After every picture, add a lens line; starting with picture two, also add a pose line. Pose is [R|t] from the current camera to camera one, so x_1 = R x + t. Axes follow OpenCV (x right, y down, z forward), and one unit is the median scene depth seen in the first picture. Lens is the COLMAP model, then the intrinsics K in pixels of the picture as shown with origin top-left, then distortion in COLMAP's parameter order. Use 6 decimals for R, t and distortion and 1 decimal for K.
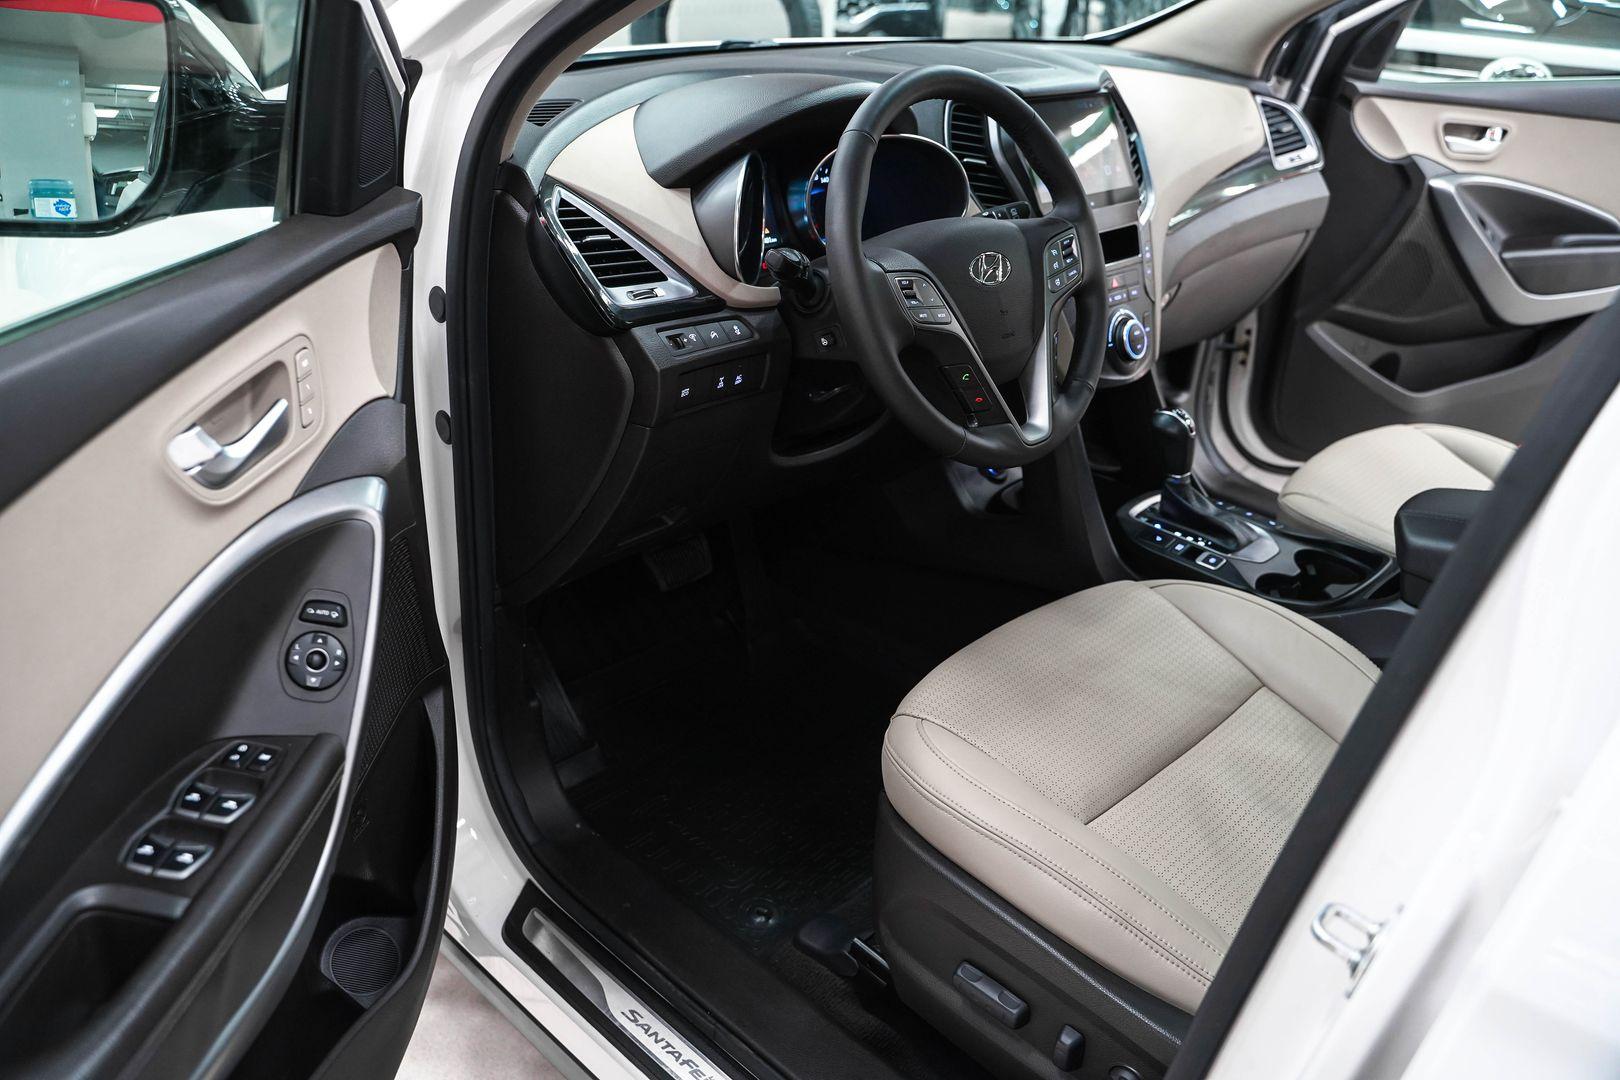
lens RADIAL K [[1320.5, 0, 810.0], [0, 1320.5, 540.0], [0, 0, 1]] dist [-0.122045, 0.100311]
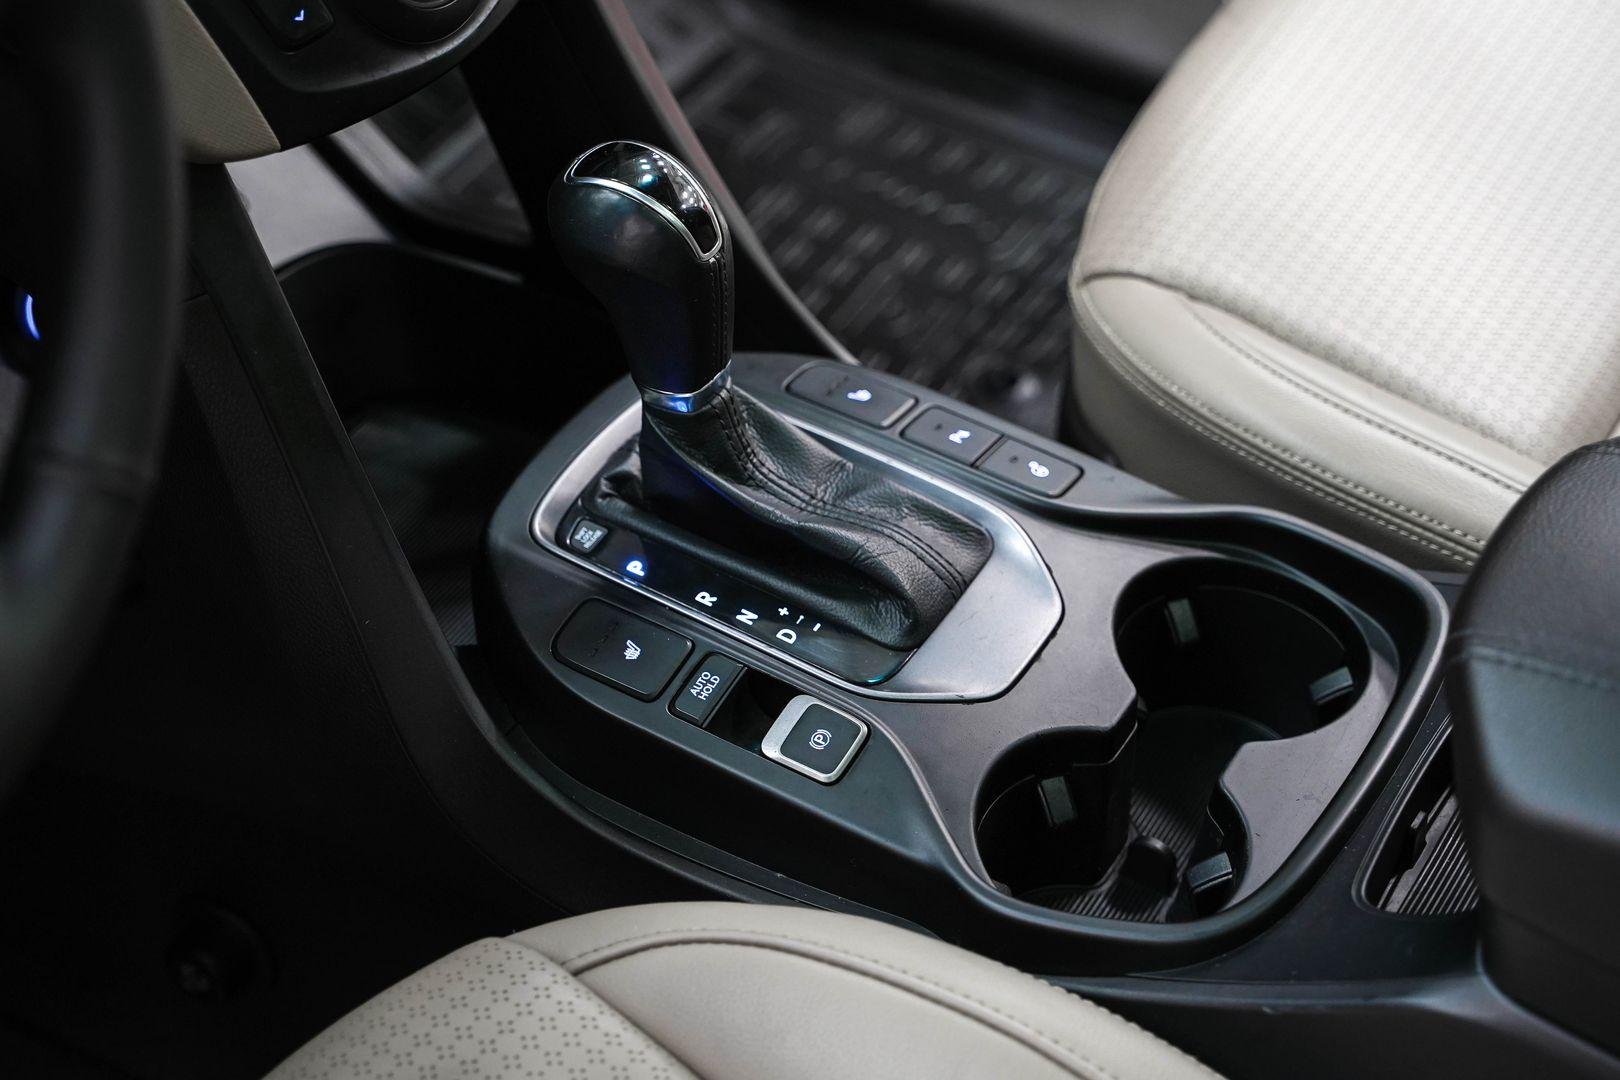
lens RADIAL K [[2982.1, 0, 810.0], [0, 2982.1, 540.0], [0, 0, 1]] dist [0.260935, -0.016118]
pose [[0.971234, -0.172024, 0.164660, 0.208104], [0.117282, 0.947353, 0.297938, -0.213117], [-0.207244, -0.270056, 0.940276, 0.413703]]
